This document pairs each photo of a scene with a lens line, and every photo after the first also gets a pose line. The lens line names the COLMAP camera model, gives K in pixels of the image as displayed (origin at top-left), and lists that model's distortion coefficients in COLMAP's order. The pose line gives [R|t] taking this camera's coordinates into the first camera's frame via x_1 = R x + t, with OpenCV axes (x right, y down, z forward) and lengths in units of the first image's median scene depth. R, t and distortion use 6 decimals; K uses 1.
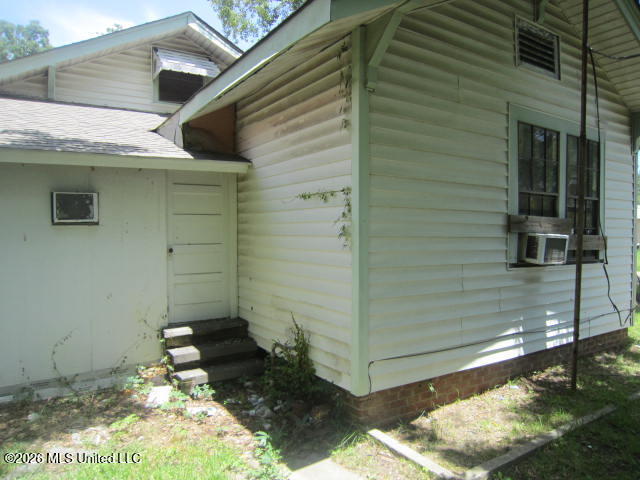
lens RADIAL K [[458.0, 0, 323.2], [0, 458.0, 242.8], [0, 0, 1]] dist [-0.043960, 0.004642]
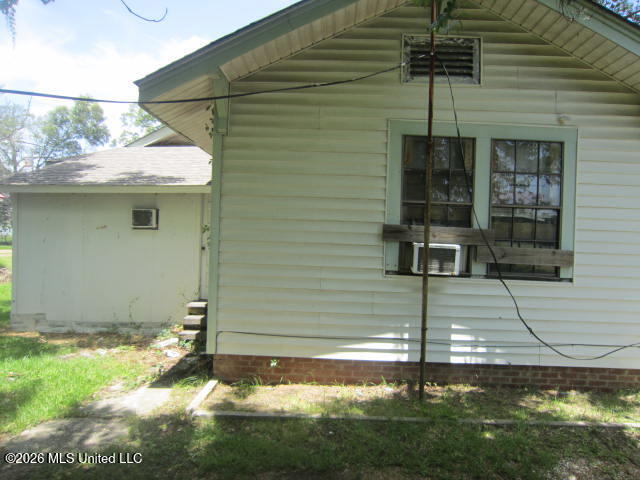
lens RADIAL K [[458.0, 0, 323.2], [0, 458.0, 242.8], [0, 0, 1]] dist [-0.043960, 0.004642]
pose [[0.816854, 0.028520, -0.576139, 0.889434], [-0.042400, 0.999044, -0.010660, -0.001037], [0.575284, 0.033135, 0.817282, 0.041247]]
